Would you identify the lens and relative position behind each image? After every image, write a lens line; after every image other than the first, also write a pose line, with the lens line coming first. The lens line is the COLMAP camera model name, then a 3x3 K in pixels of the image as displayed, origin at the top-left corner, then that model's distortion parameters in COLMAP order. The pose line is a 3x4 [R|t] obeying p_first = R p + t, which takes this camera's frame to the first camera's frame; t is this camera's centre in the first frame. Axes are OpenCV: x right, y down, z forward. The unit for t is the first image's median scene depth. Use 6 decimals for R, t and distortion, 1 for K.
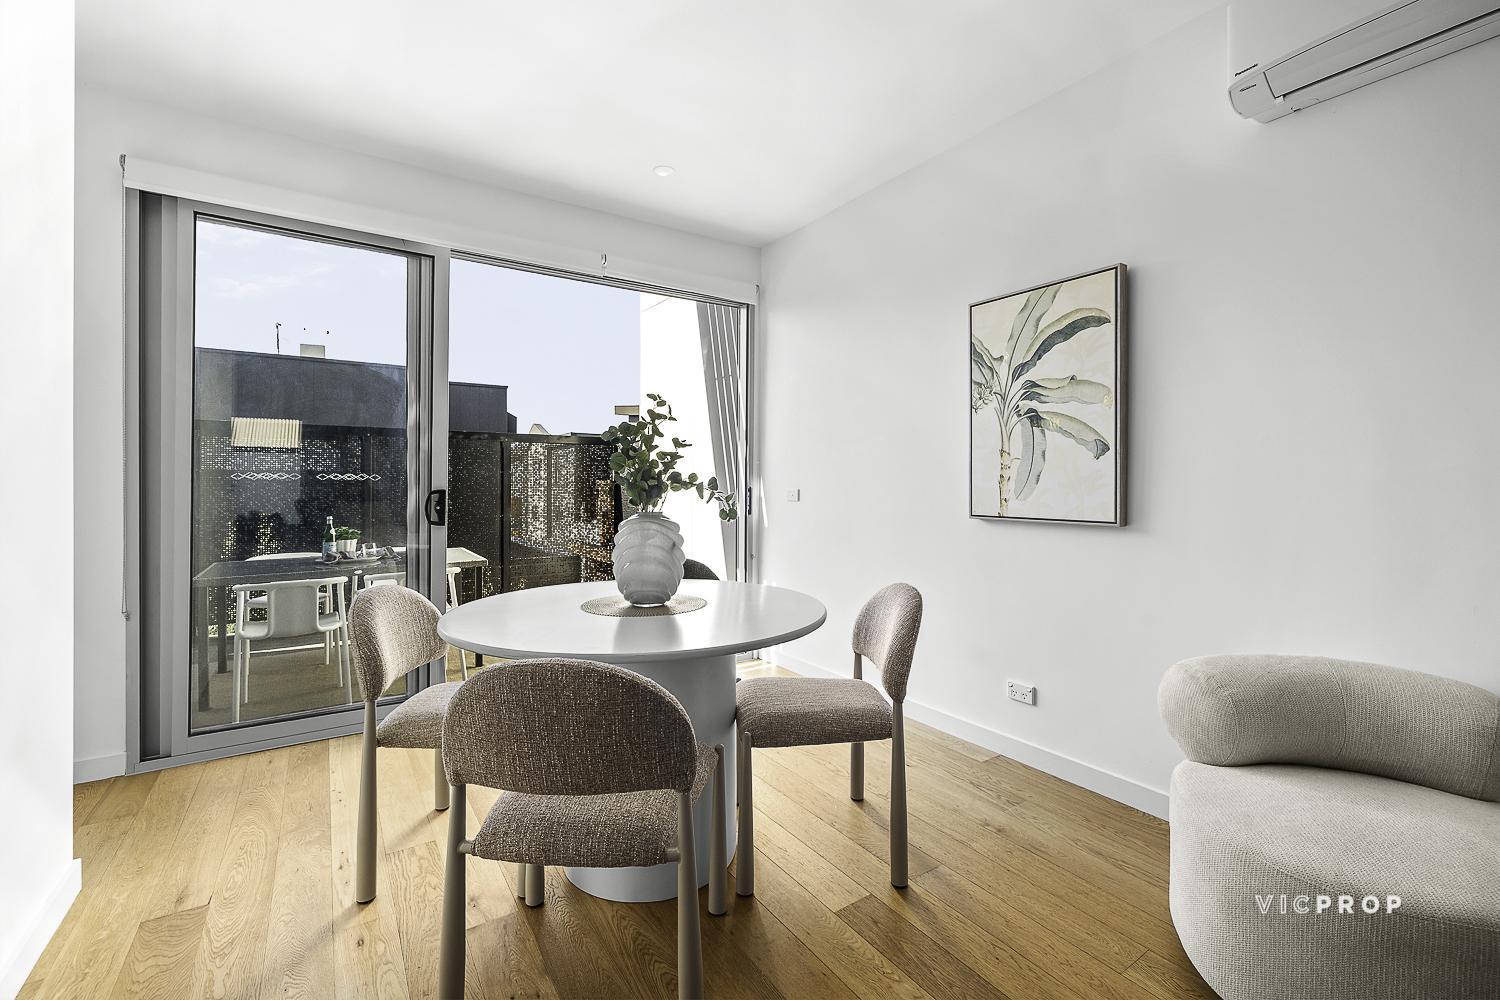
lens RADIAL K [[636.4, 0, 753.4], [0, 636.4, 472.8], [0, 0, 1]] dist [-0.000976, -0.000106]
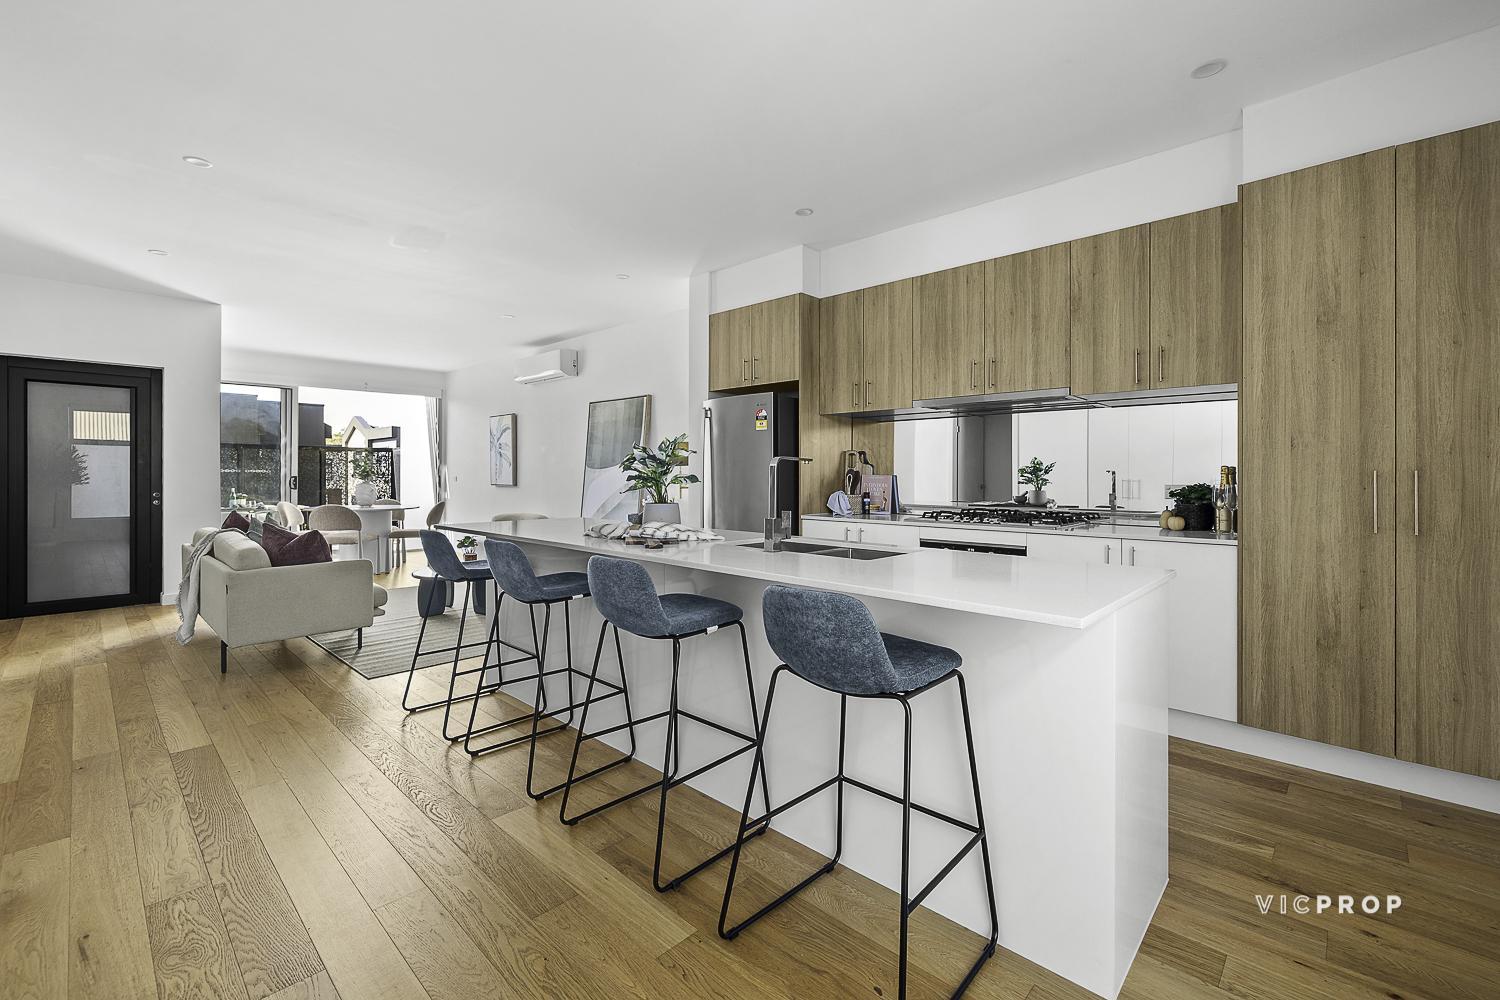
lens RADIAL K [[636.4, 0, 739.6], [0, 636.4, 472.5], [0, 0, 1]] dist [-0.000976, -0.000106]
pose [[0.978335, 0.003256, 0.207002, 0.915072], [-0.006258, 0.999885, 0.013848, -0.042164], [-0.206933, -0.014844, 0.978243, -2.341785]]
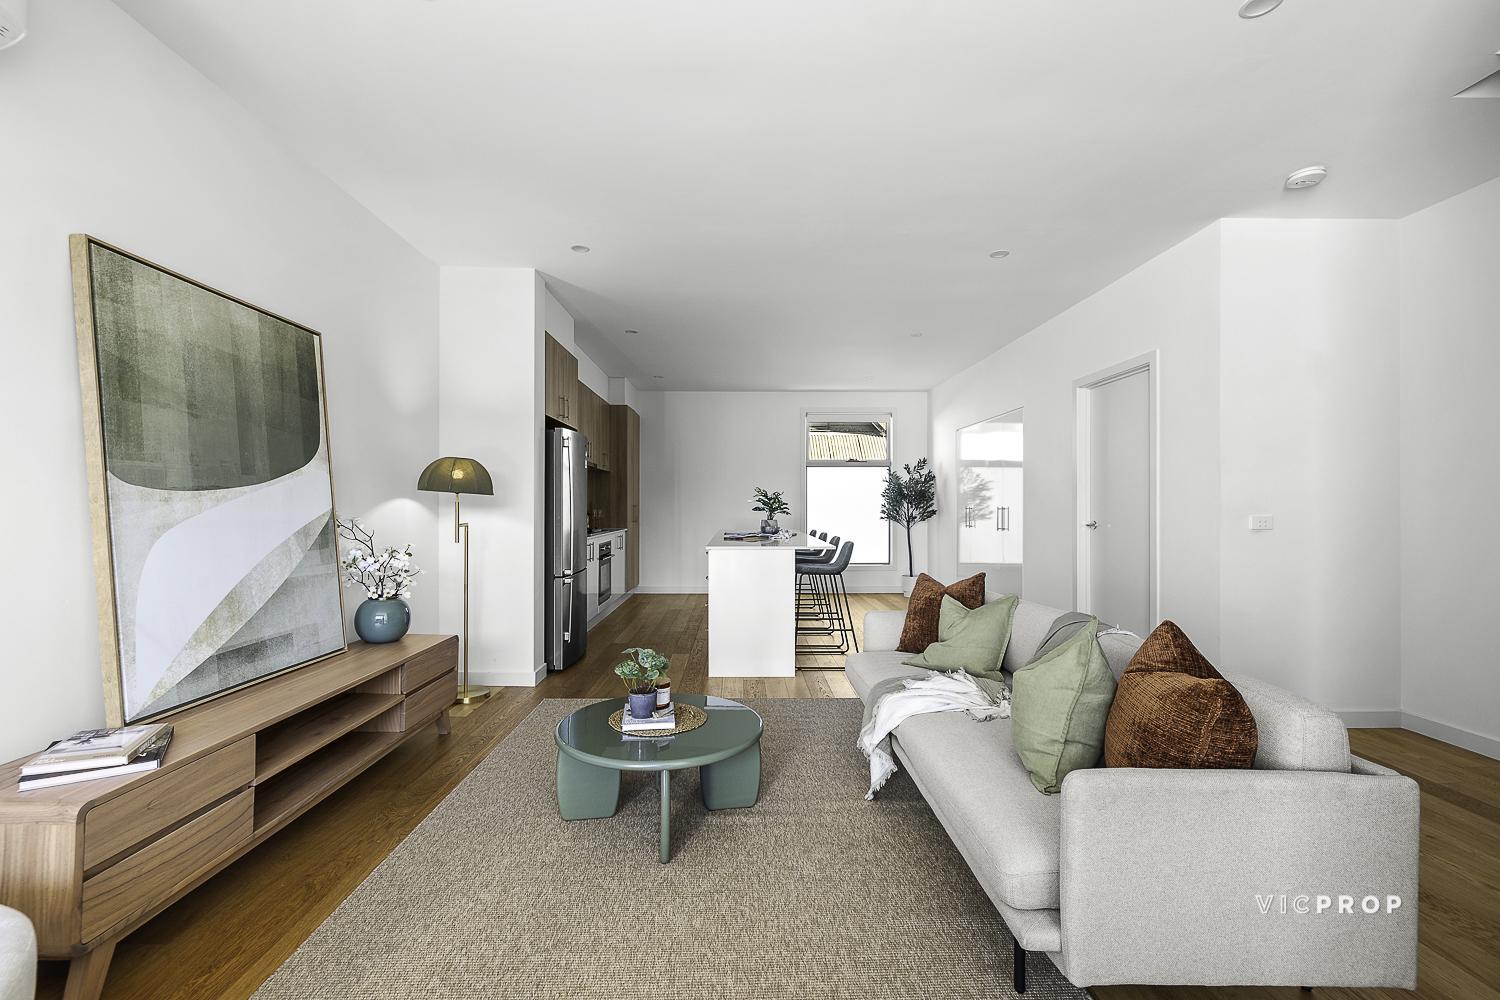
lens RADIAL K [[636.4, 0, 748.8], [0, 636.4, 504.0], [0, 0, 1]] dist [-0.000976, -0.000106]
pose [[-0.836843, 0.010487, 0.547343, -0.113628], [0.002015, 0.999869, -0.016078, 0.012394], [-0.547440, -0.012352, -0.836754, 0.482410]]
